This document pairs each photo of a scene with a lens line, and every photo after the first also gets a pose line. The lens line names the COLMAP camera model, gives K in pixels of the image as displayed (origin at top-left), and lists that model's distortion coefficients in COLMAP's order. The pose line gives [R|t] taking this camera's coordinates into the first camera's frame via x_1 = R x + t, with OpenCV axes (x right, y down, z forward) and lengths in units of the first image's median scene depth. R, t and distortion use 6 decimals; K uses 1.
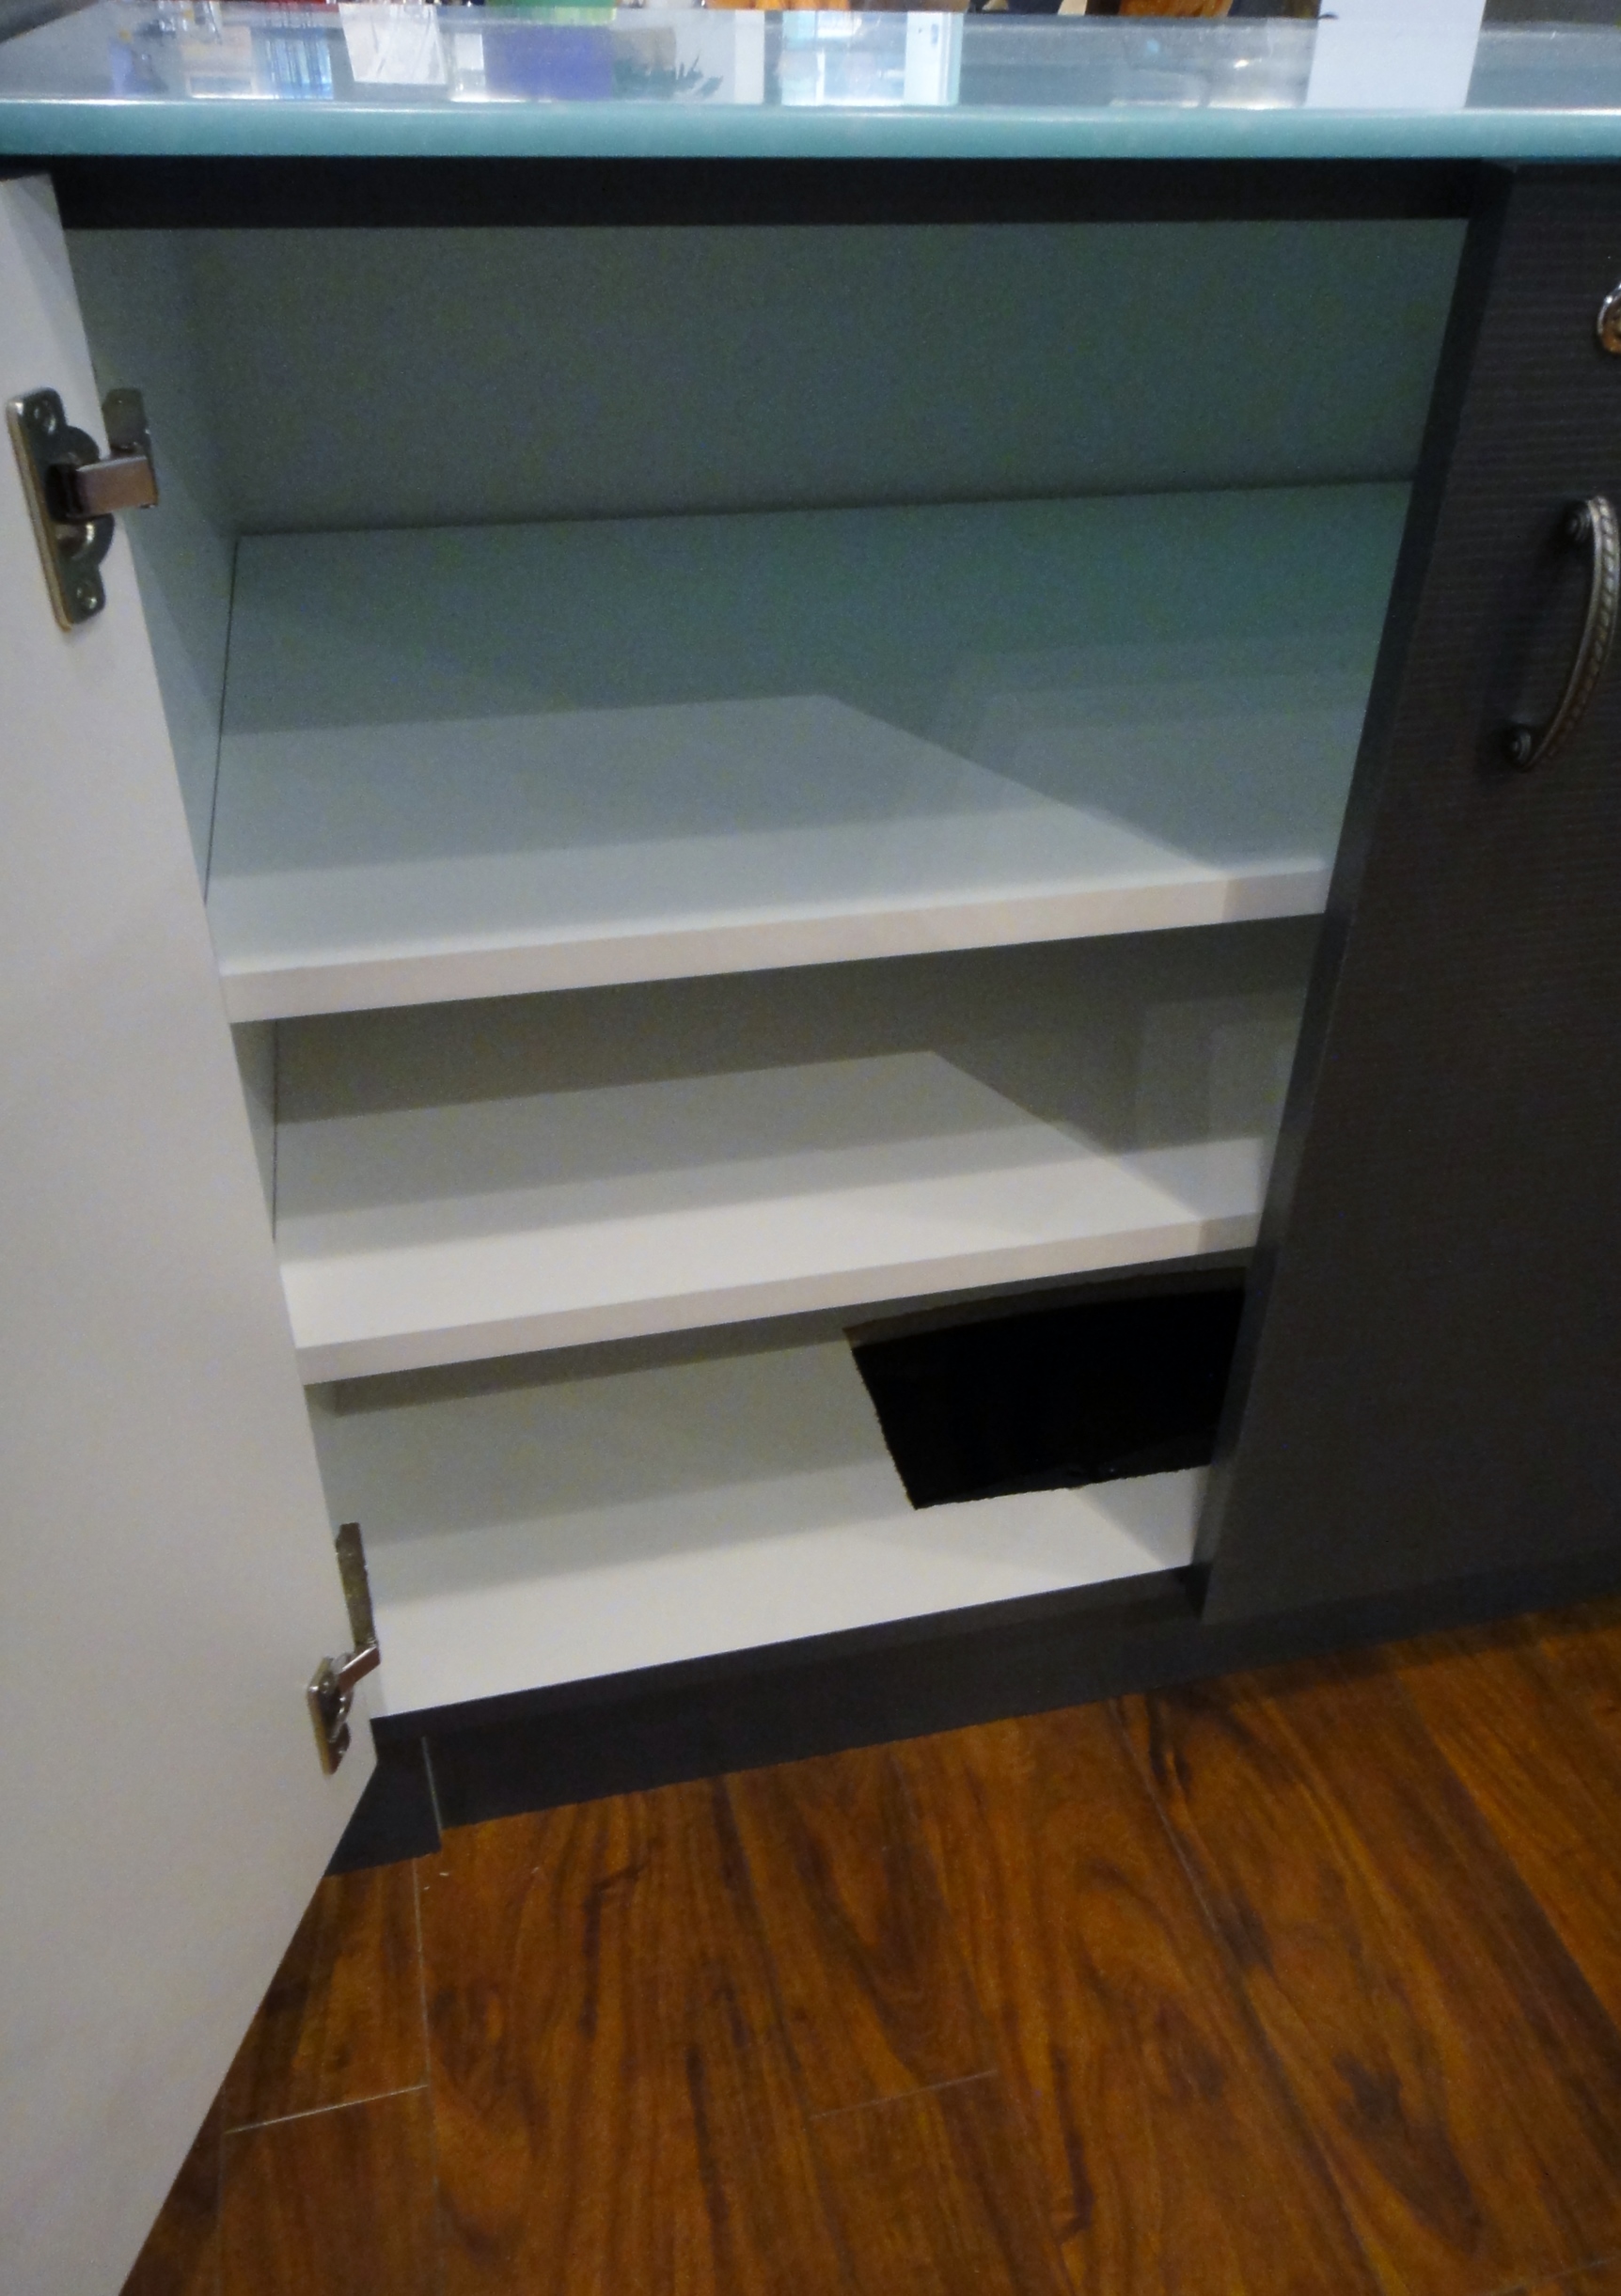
lens RADIAL K [[1723.2, 0, 809.4], [0, 1723.2, 1151.0], [0, 0, 1]] dist [0.005752, 0.014286]
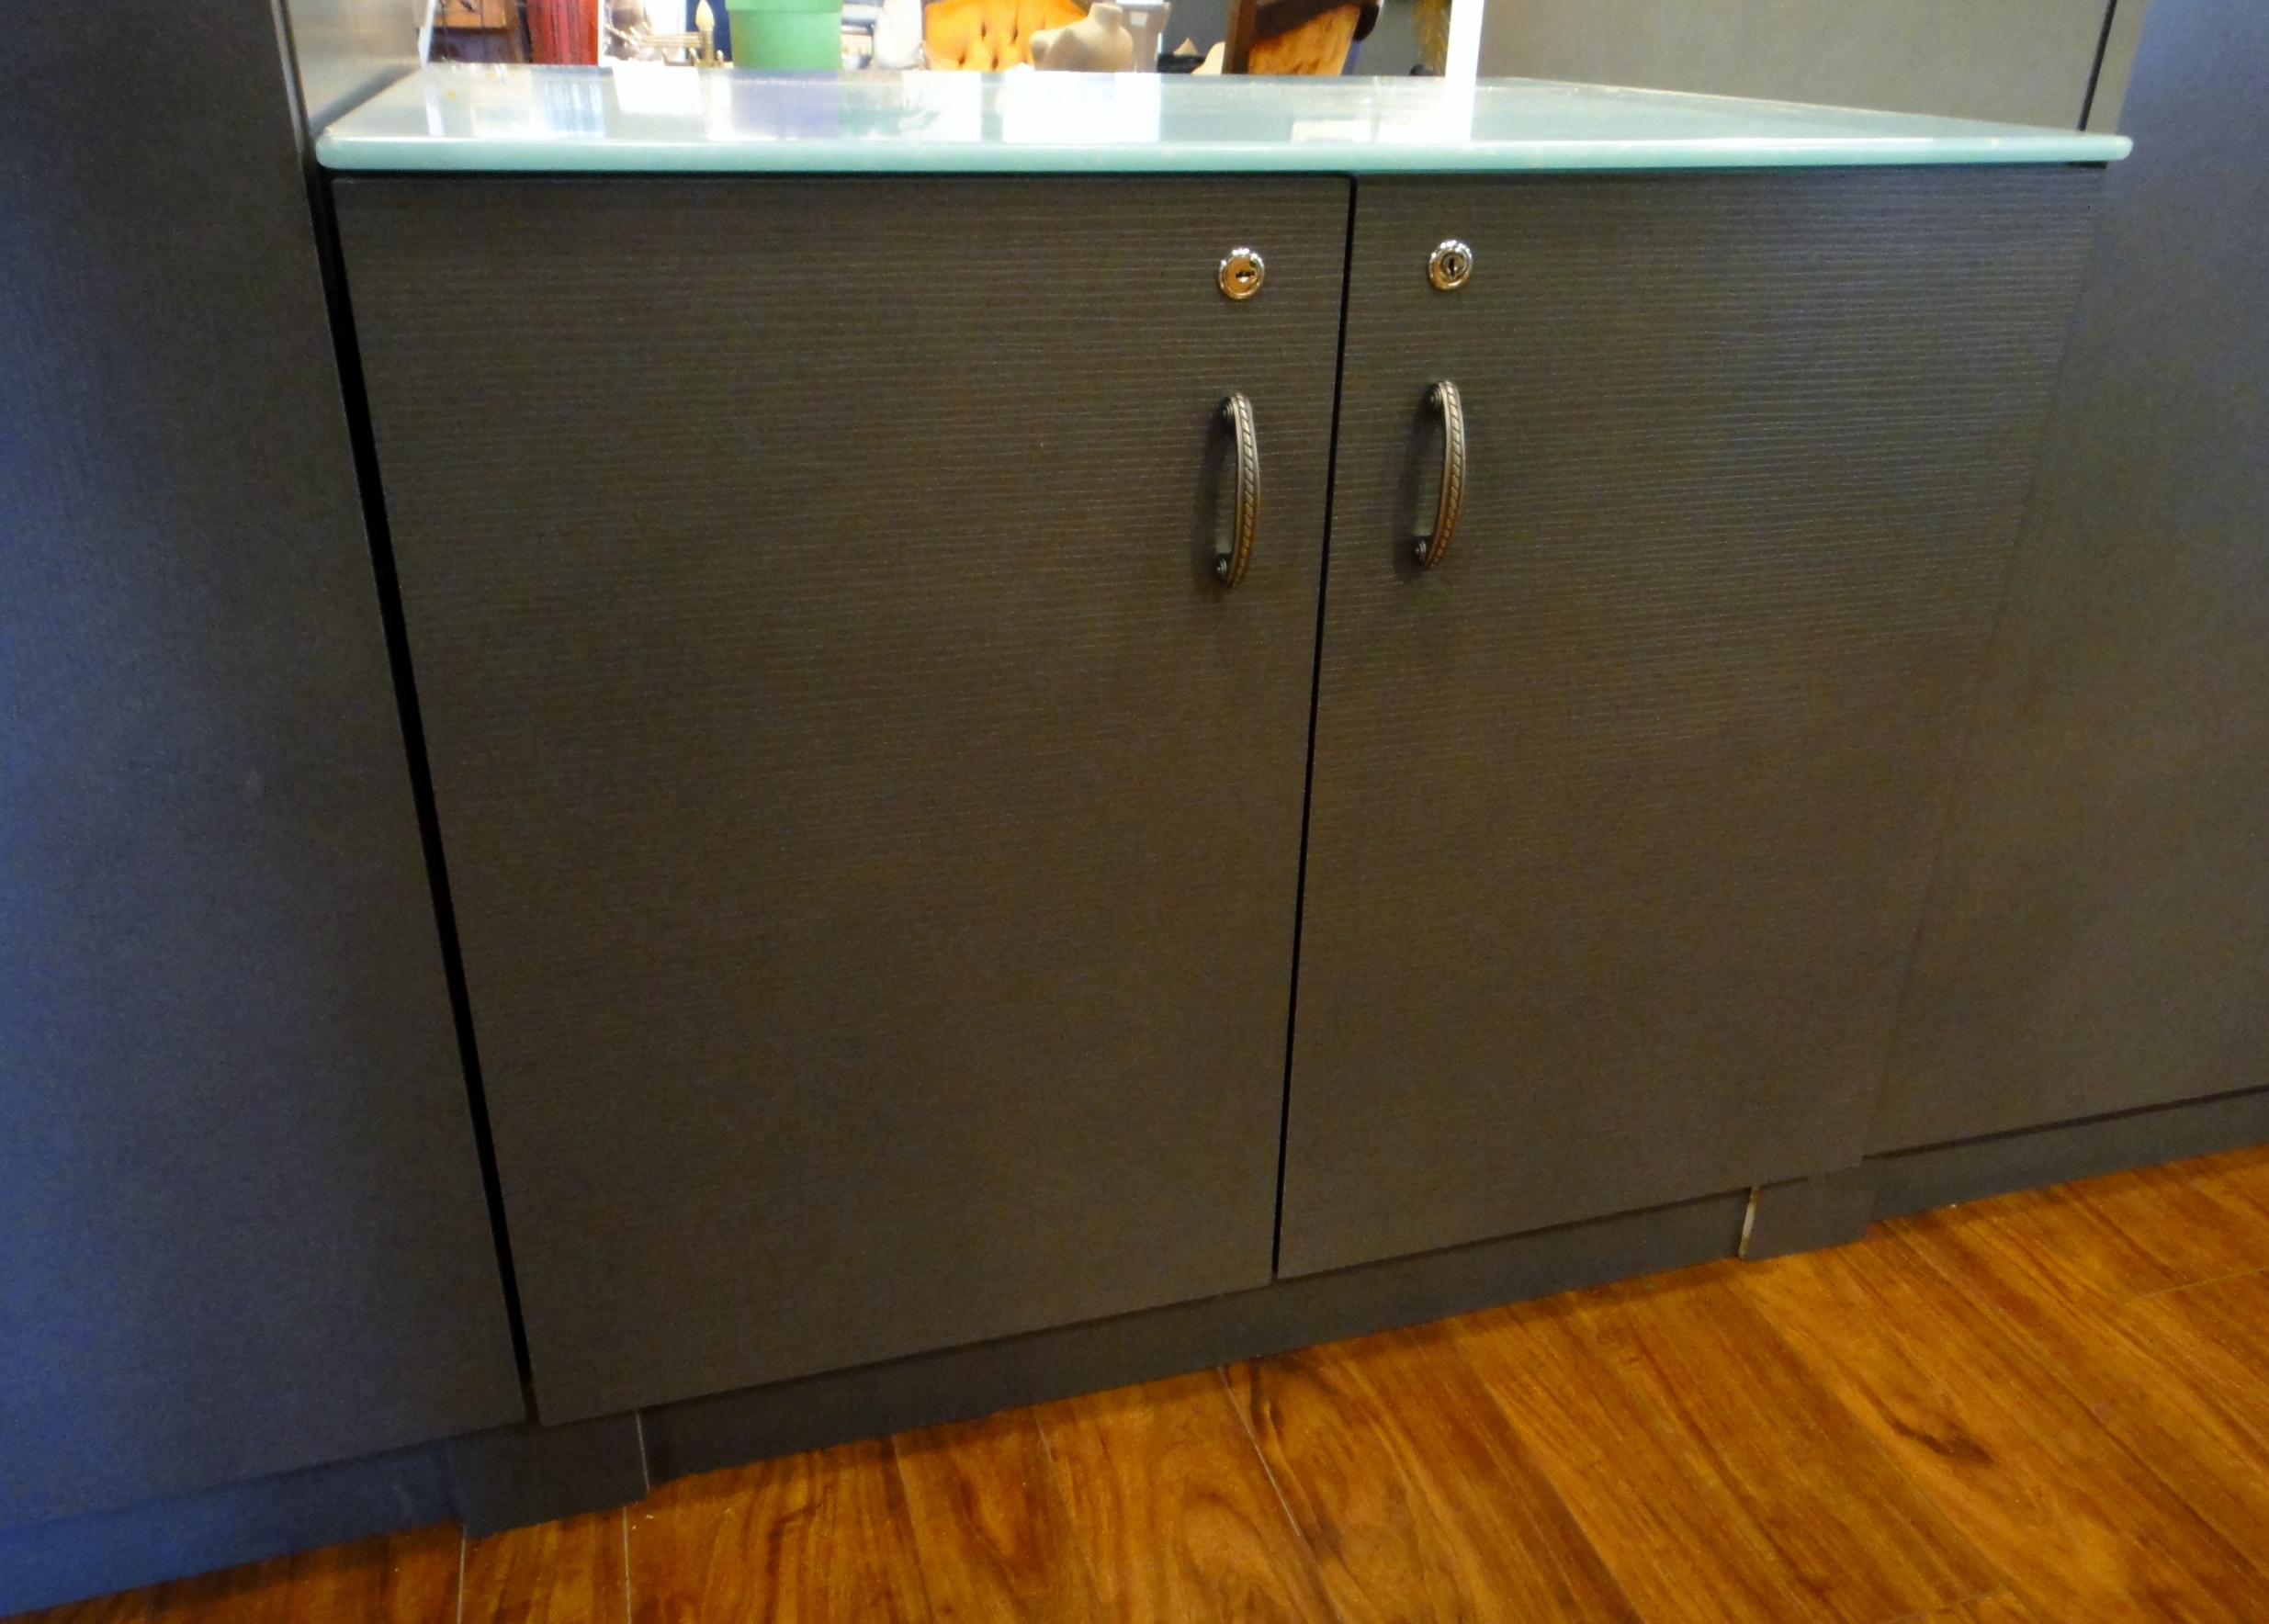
lens RADIAL K [[1702.9, 0, 1115.7], [0, 1702.9, 796.7], [0, 0, 1]] dist [0.005752, 0.014286]
pose [[0.998862, -0.023414, 0.041550, 0.071038], [0.030230, 0.984658, -0.171860, 0.146076], [-0.036889, 0.172920, 0.984245, -0.248906]]
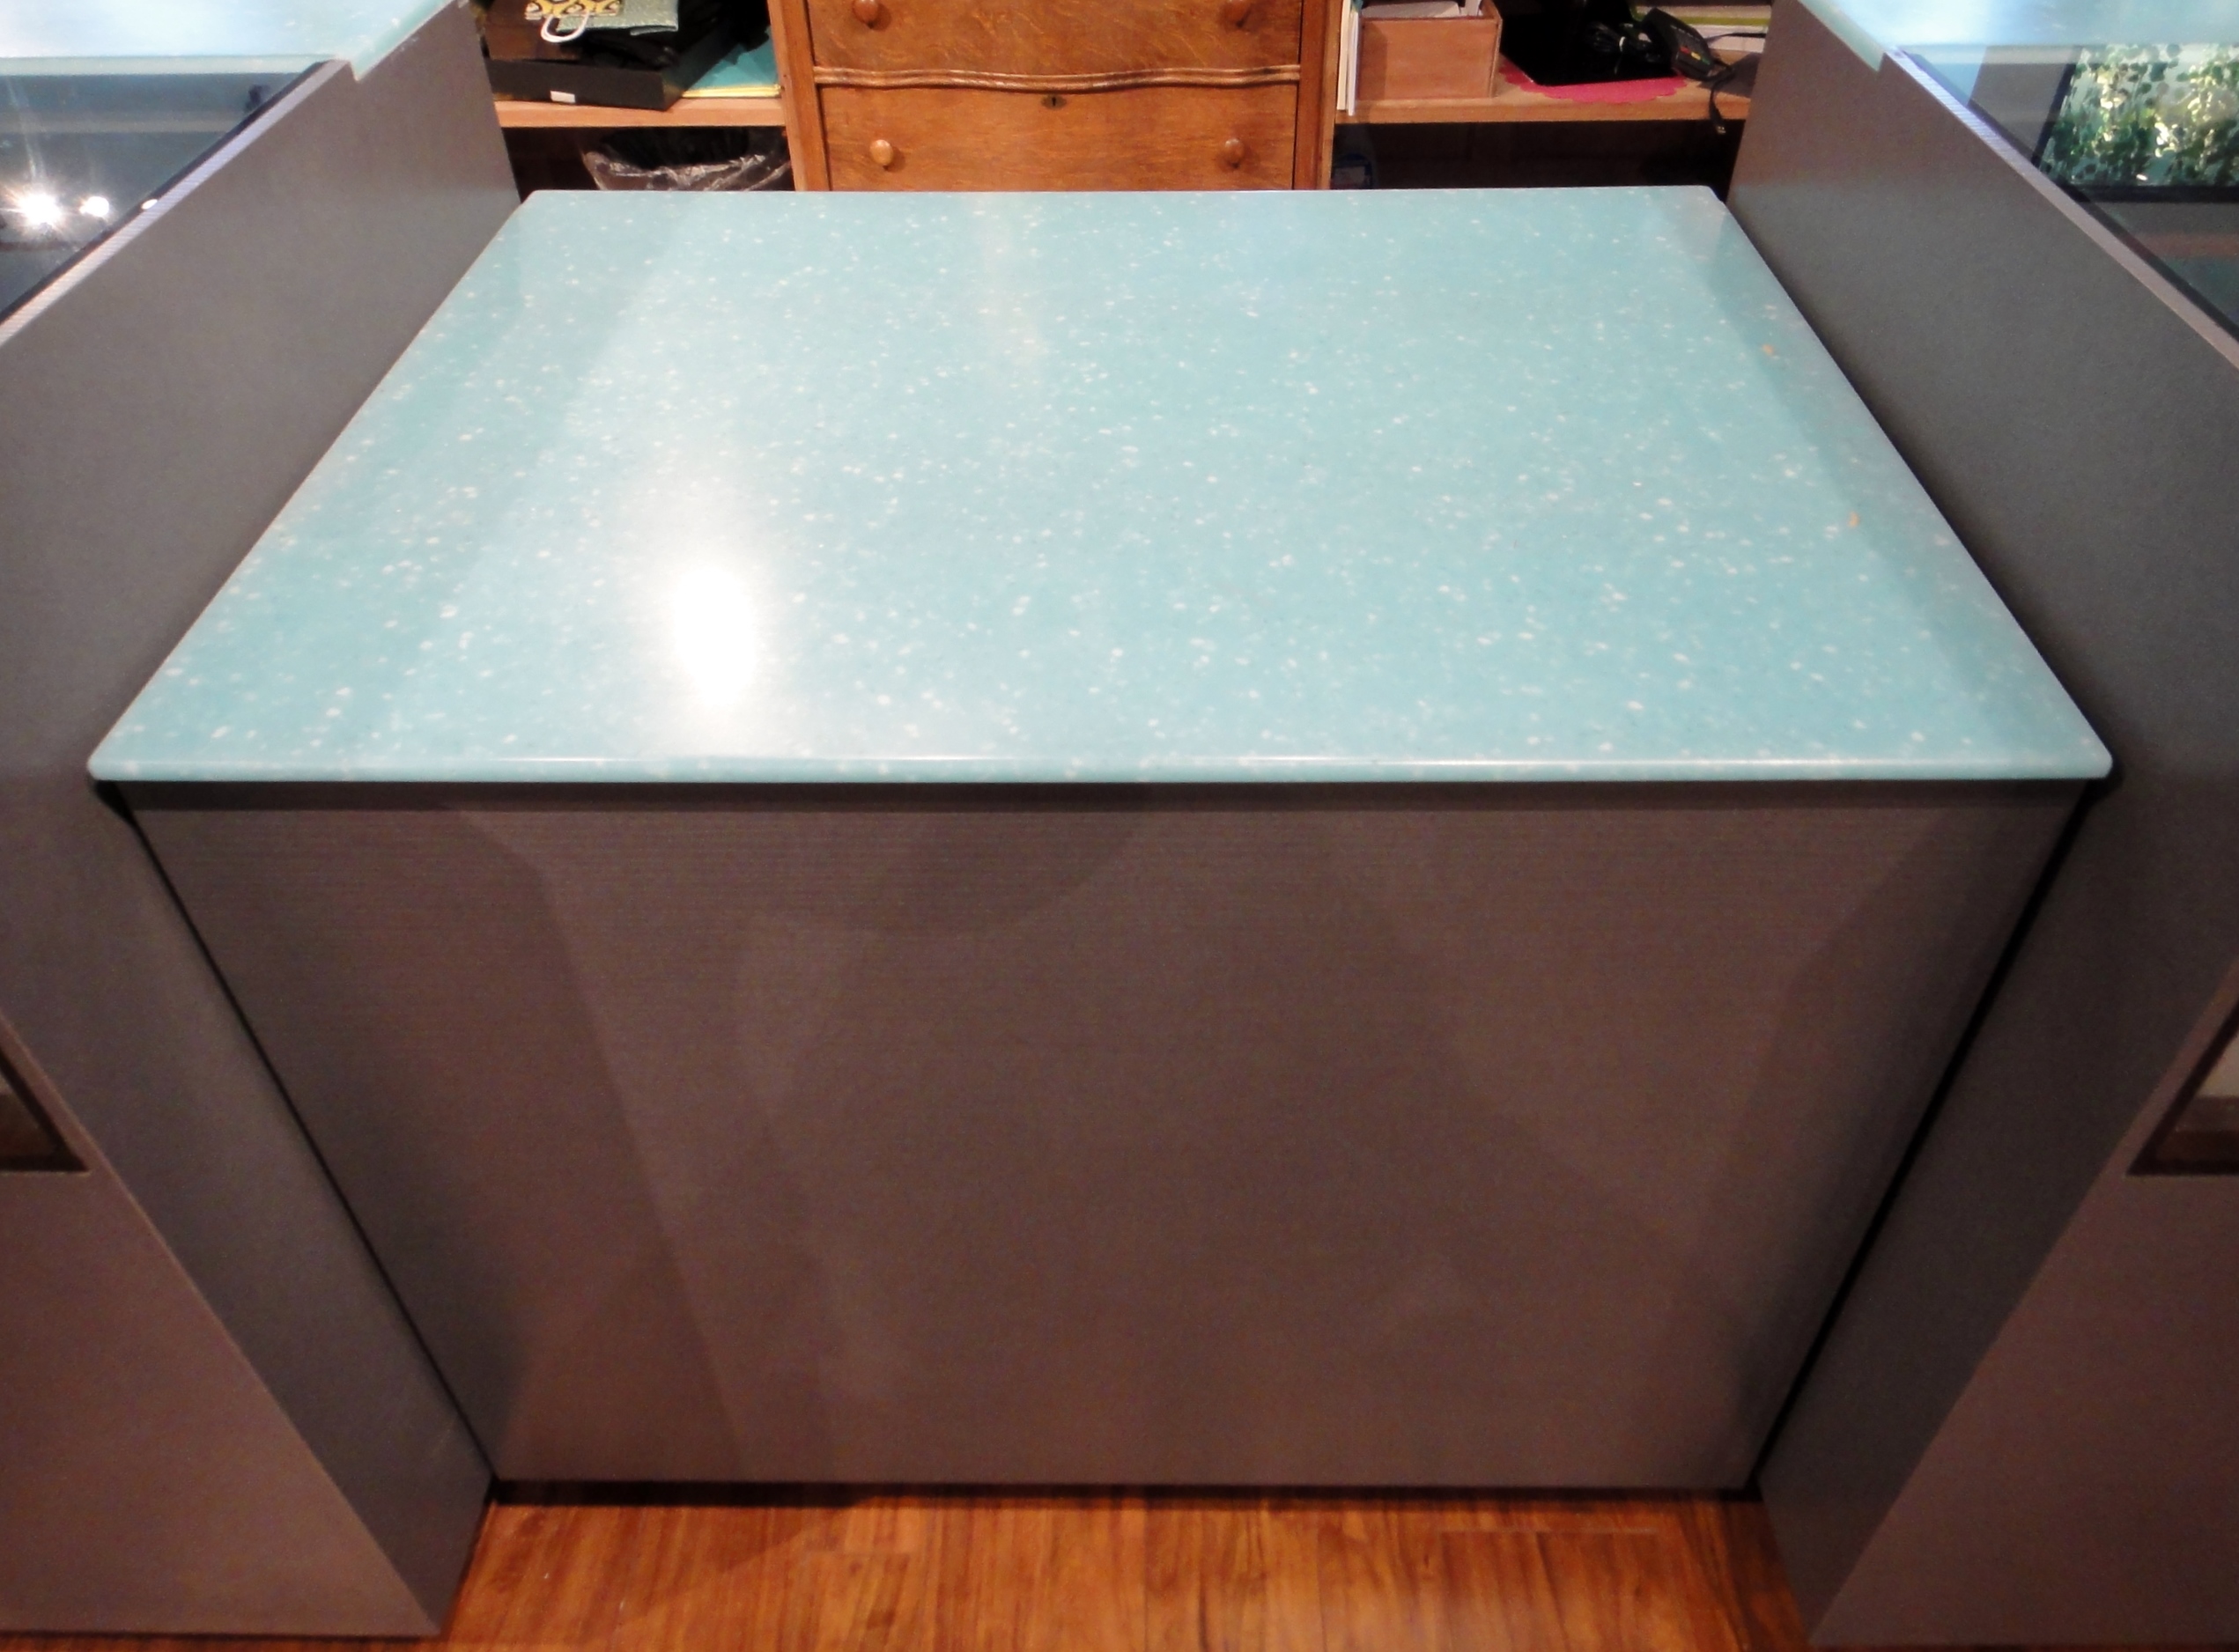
lens RADIAL K [[1635.6, 0, 1120.5], [0, 1635.6, 821.2], [0, 0, 1]] dist [0.008298, -0.001843]
pose [[-0.964616, -0.183160, 0.189654, -0.617081], [0.142342, 0.243713, 0.959345, -0.976981], [-0.221934, 0.952395, -0.209018, 0.559422]]
